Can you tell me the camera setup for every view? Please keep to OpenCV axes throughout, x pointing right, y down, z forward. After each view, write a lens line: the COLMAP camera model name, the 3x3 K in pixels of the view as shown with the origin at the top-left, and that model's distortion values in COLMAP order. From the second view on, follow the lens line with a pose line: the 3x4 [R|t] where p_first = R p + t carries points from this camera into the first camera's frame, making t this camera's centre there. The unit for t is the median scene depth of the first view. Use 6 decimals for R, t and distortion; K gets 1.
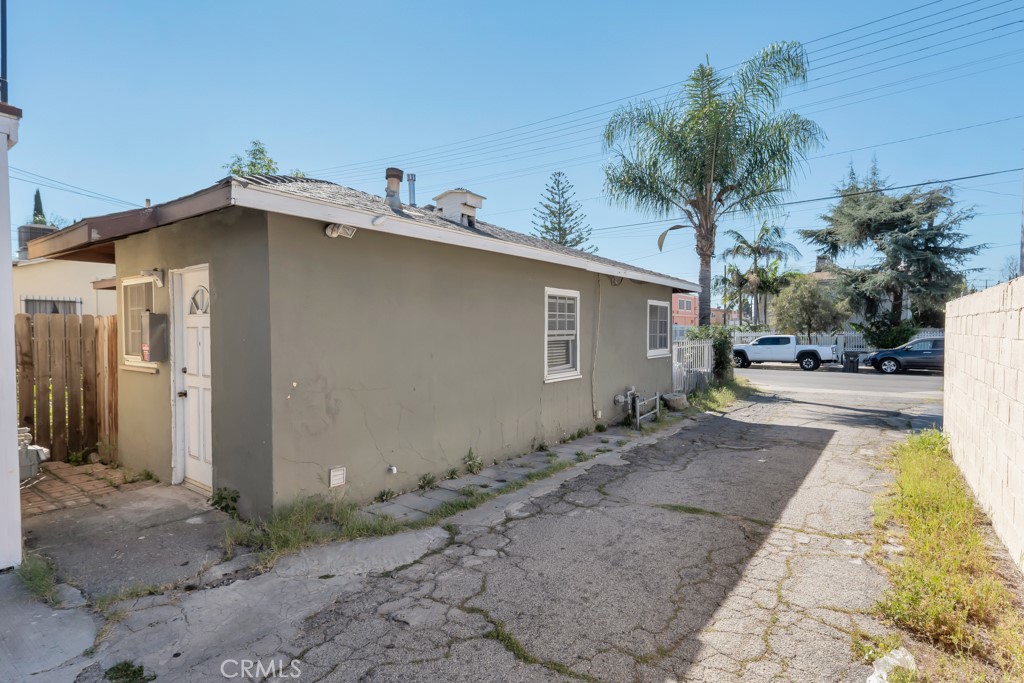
lens RADIAL K [[502.9, 0, 512.0], [0, 502.9, 341.5], [0, 0, 1]] dist [0.000711, -0.000394]
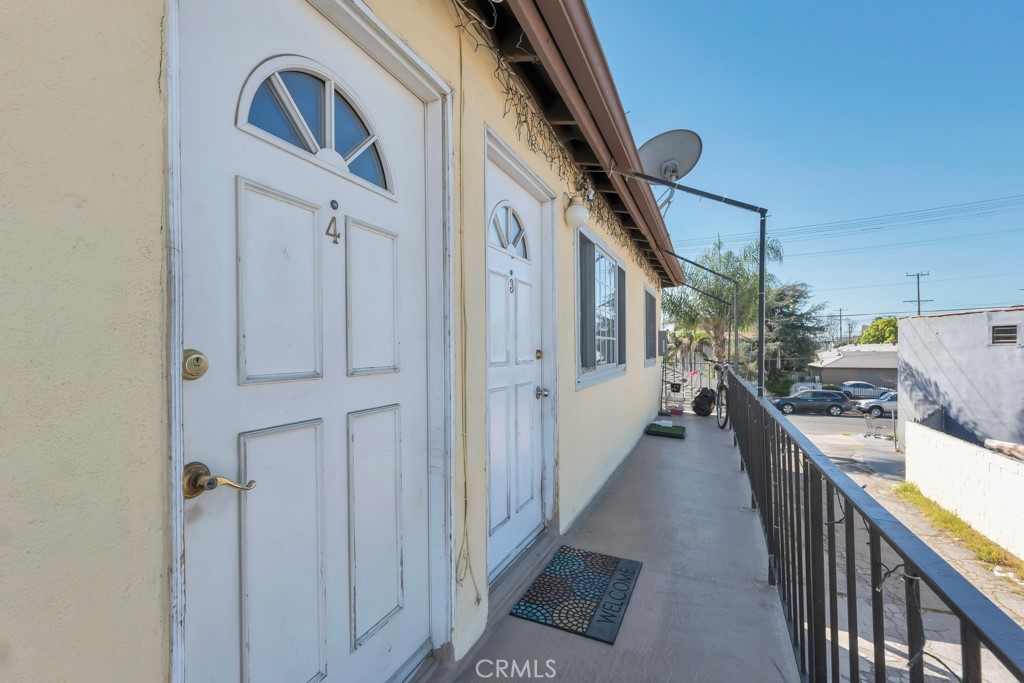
lens RADIAL K [[452.4, 0, 508.8], [0, 452.4, 344.2], [0, 0, 1]] dist [0.002414, 0.000420]
pose [[0.977102, -0.001001, 0.212771, -0.329120], [0.008821, 0.999320, -0.035808, -0.092667], [-0.212590, 0.036864, 0.976446, -0.154904]]
